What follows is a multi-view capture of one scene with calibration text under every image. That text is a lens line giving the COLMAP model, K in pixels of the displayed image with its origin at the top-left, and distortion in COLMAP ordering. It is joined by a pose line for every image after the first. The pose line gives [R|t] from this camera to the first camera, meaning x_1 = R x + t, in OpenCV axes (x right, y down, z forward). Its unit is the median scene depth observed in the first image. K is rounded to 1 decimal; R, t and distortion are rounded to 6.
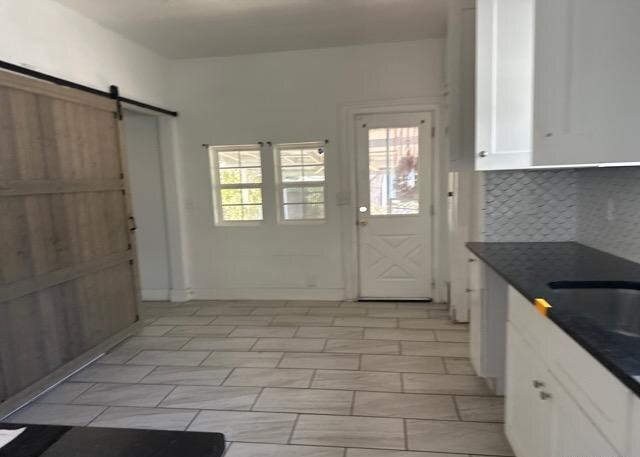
lens RADIAL K [[460.1, 0, 324.5], [0, 460.1, 232.0], [0, 0, 1]] dist [0.002593, -0.016362]
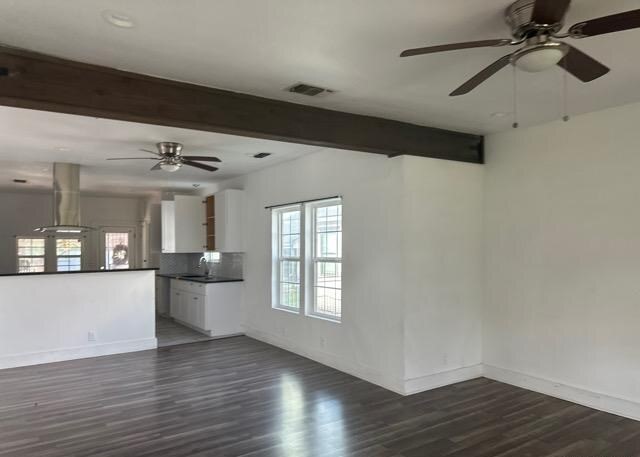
lens RADIAL K [[460.1, 0, 319.9], [0, 460.1, 230.4], [0, 0, 1]] dist [0.002593, -0.016362]
pose [[0.733486, 0.054263, 0.677535, -0.665861], [0.061164, 0.987495, -0.145303, 0.159695], [-0.676947, 0.148018, 0.720995, -1.357319]]
